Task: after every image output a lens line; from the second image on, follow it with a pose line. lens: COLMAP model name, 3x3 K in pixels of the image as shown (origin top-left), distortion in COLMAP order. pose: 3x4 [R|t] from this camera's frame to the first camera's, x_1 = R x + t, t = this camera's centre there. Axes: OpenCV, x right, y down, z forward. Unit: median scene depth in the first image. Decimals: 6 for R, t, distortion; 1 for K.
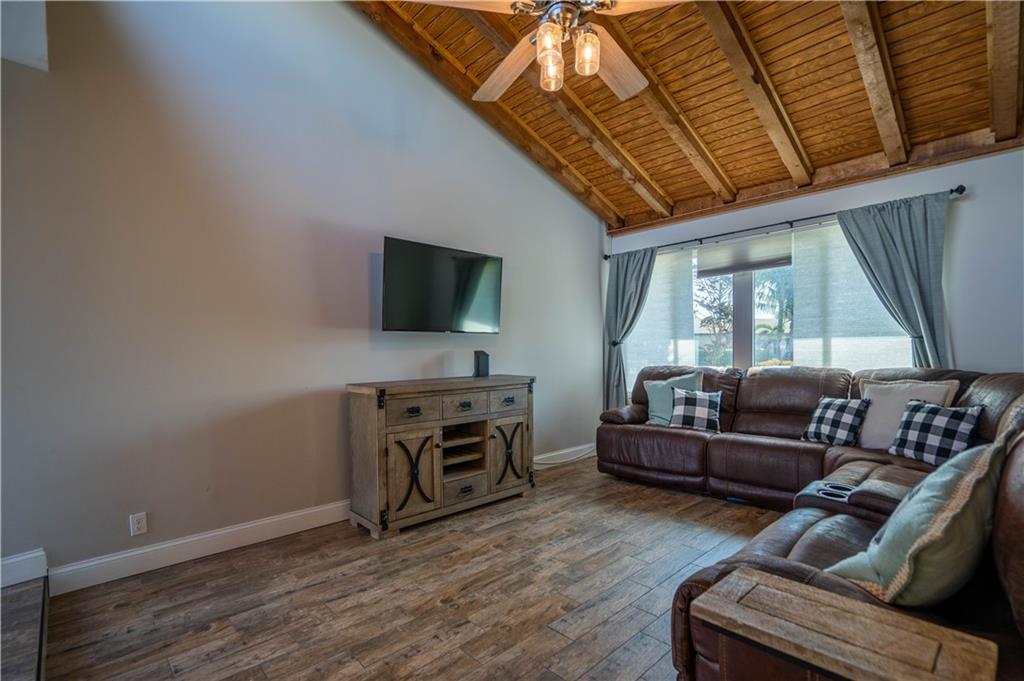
lens RADIAL K [[478.7, 0, 510.6], [0, 478.7, 365.3], [0, 0, 1]] dist [-0.001396, 0.000091]
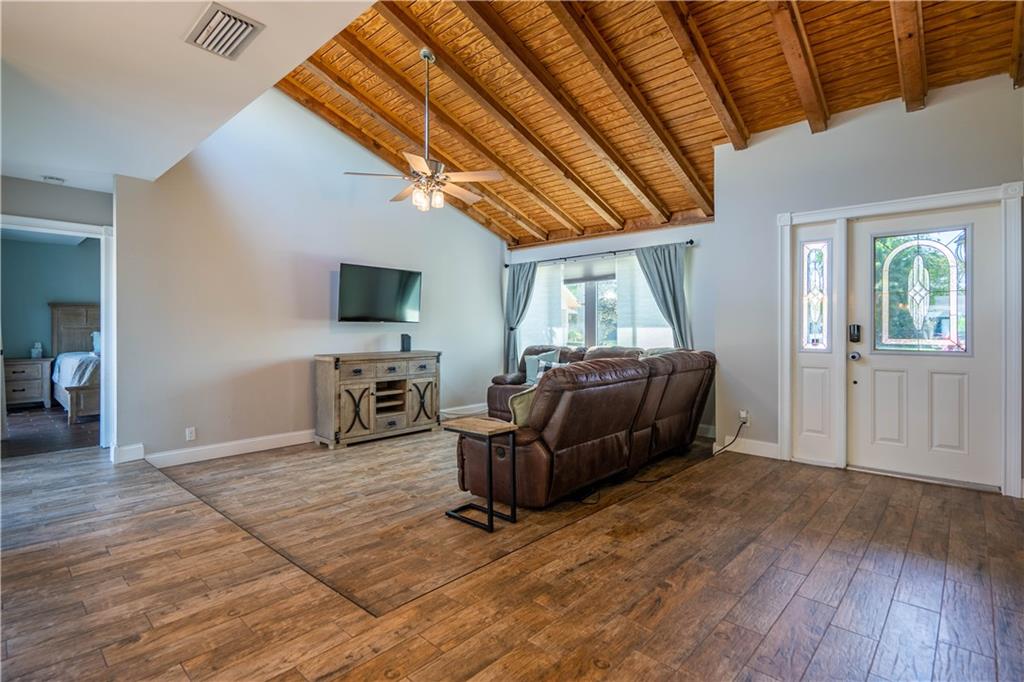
lens RADIAL K [[495.6, 0, 515.6], [0, 495.6, 331.7], [0, 0, 1]] dist [-0.001862, -0.000071]
pose [[0.996533, 0.010728, 0.082500, 0.166752], [-0.008600, 0.999622, -0.026098, -0.000435], [-0.082749, 0.025298, 0.996249, -0.623779]]
